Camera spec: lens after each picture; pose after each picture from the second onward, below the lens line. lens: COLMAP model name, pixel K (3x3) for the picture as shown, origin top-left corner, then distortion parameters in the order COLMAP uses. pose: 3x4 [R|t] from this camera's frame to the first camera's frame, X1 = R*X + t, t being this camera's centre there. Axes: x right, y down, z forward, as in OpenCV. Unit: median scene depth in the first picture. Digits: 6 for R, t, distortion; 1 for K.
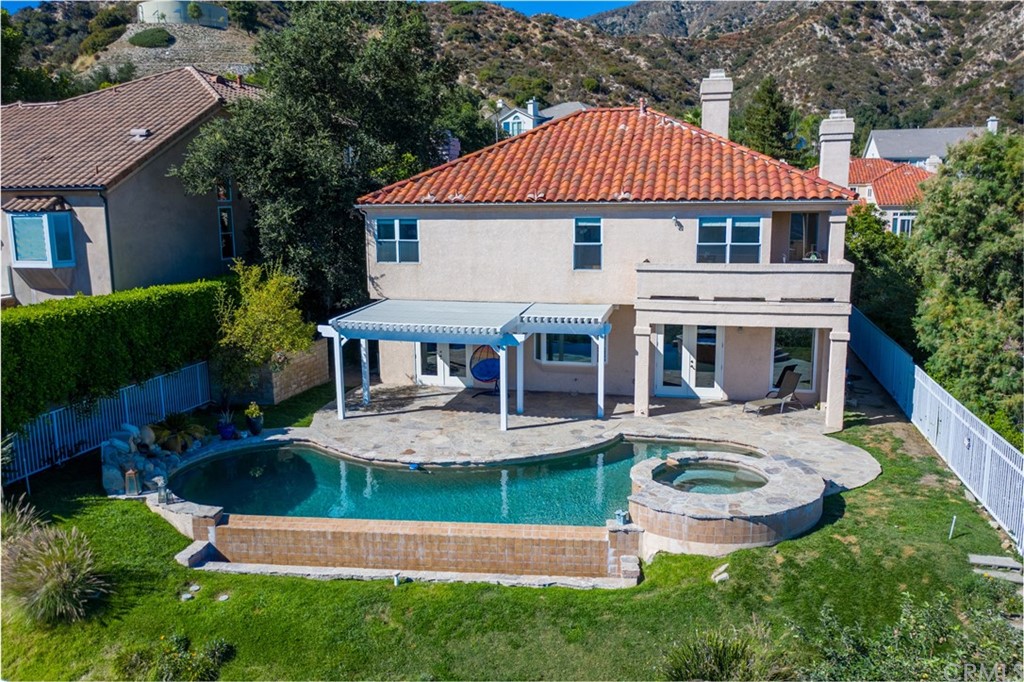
lens RADIAL K [[810.7, 0, 508.6], [0, 810.7, 340.1], [0, 0, 1]] dist [-0.009403, 0.004319]
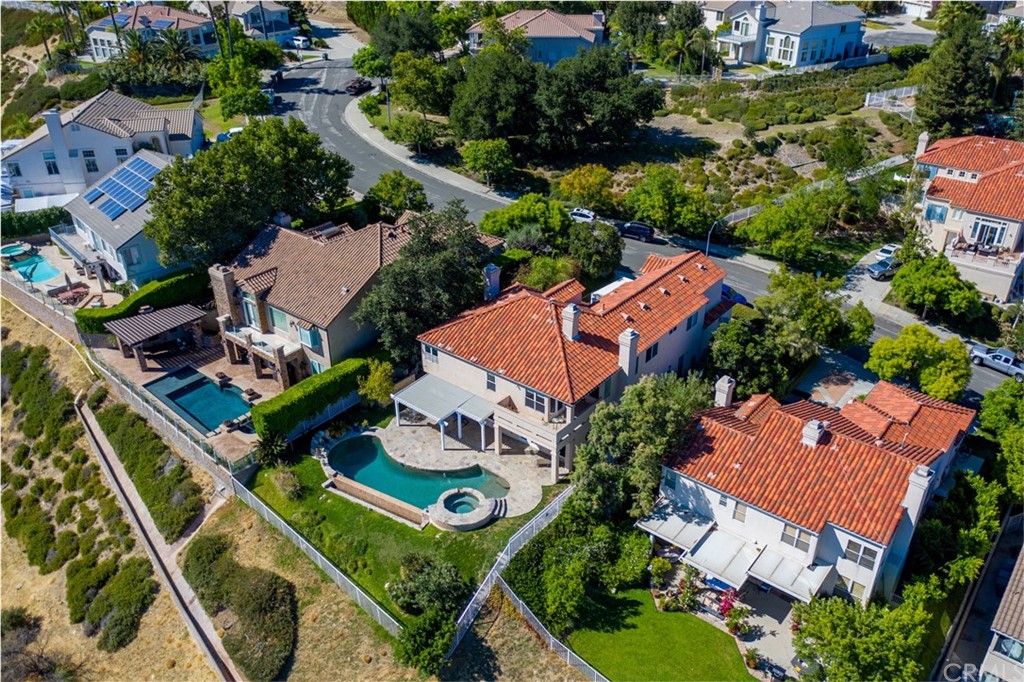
lens RADIAL K [[810.7, 0, 508.6], [0, 810.7, 340.1], [0, 0, 1]] dist [-0.009403, 0.004319]
pose [[0.906841, 0.210301, -0.365258, 1.049354], [-0.073637, 0.932347, 0.353988, -1.146094], [0.414991, -0.294114, 0.860976, -1.092942]]
